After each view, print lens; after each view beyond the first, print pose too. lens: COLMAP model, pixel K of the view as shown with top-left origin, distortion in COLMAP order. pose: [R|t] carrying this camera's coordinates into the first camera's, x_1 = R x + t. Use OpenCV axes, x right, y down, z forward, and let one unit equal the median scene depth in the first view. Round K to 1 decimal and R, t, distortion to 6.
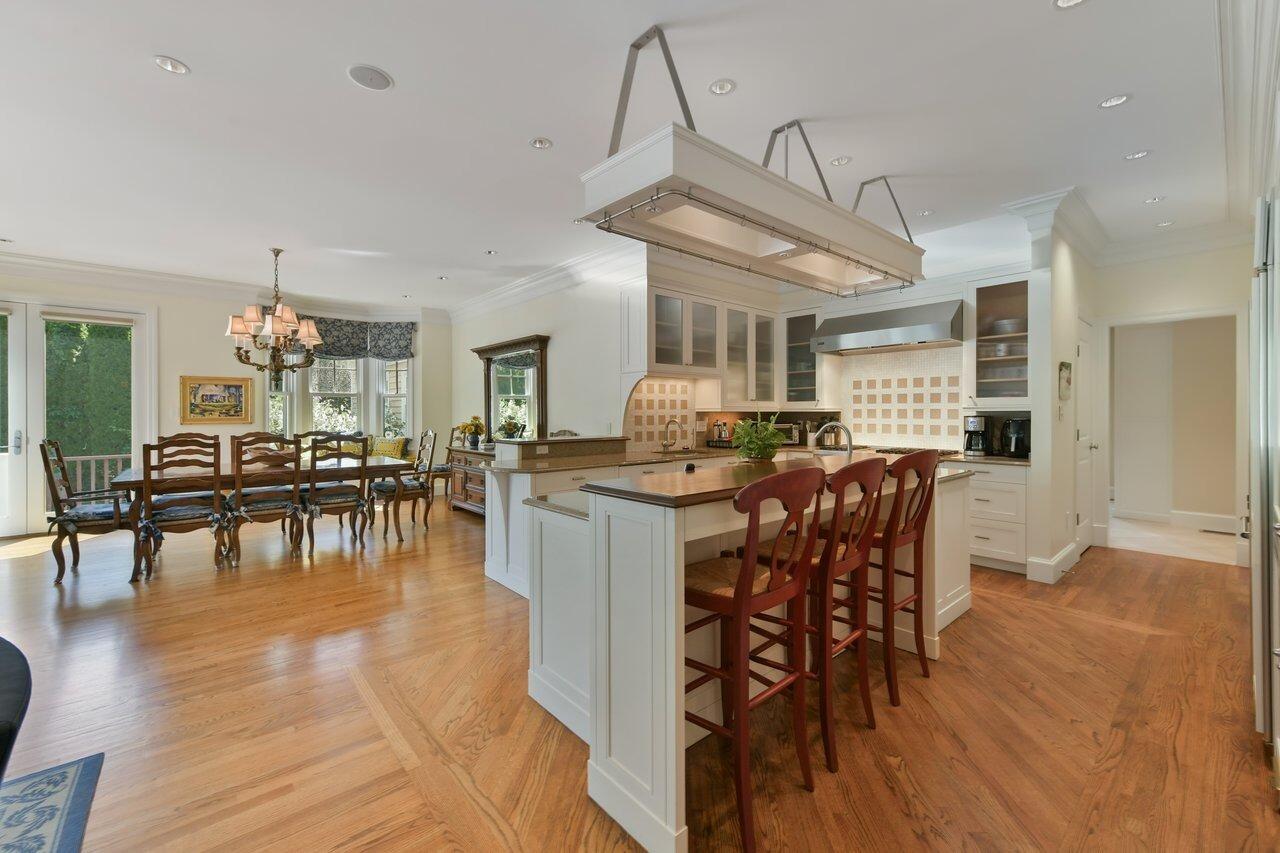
lens RADIAL K [[520.8, 0, 646.4], [0, 520.8, 416.9], [0, 0, 1]] dist [-0.000048, 0.000009]
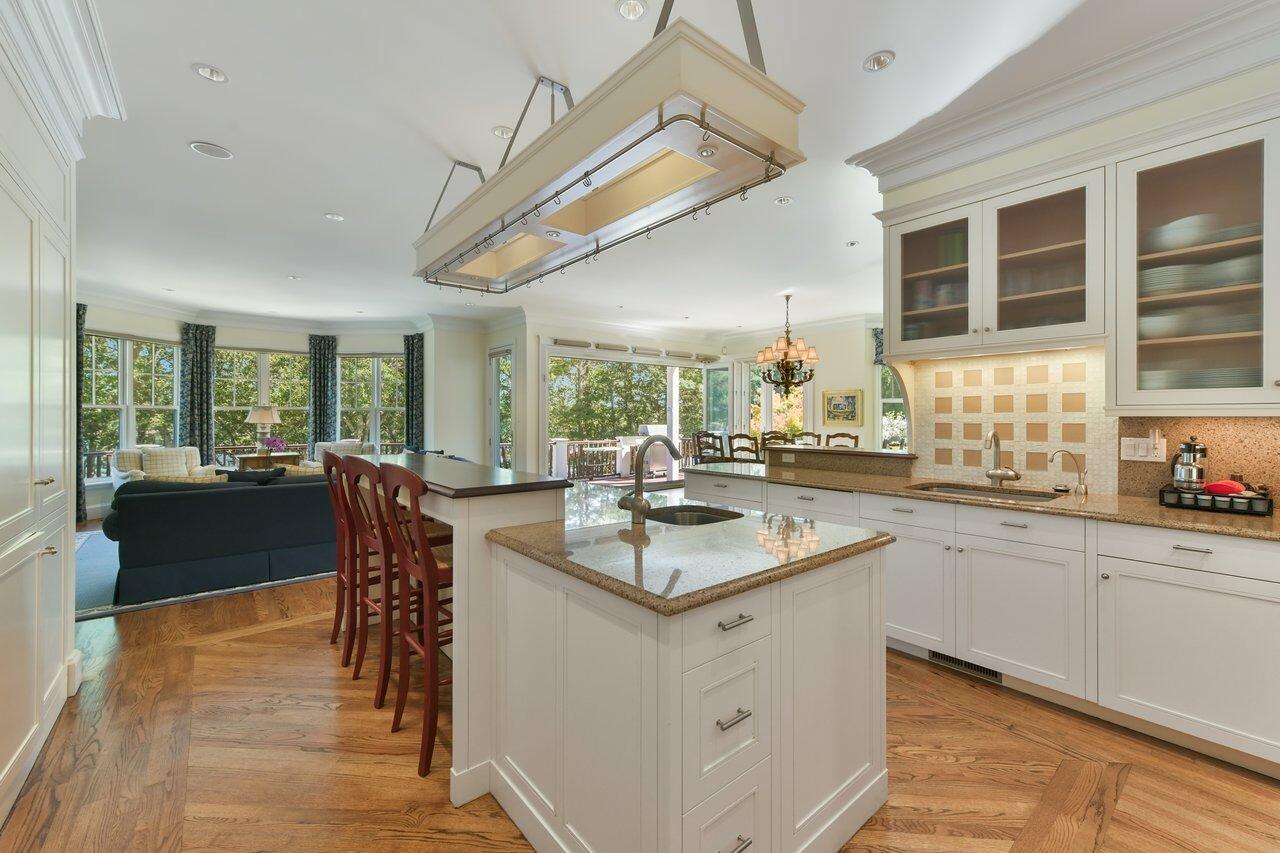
lens RADIAL K [[520.8, 0, 646.8], [0, 520.8, 417.3], [0, 0, 1]] dist [-0.000048, 0.000009]
pose [[-0.023259, 0.001999, -0.999727, 0.605561], [-0.010199, 0.999945, 0.002236, -0.007156], [0.999677, 0.010248, -0.023238, 0.634173]]
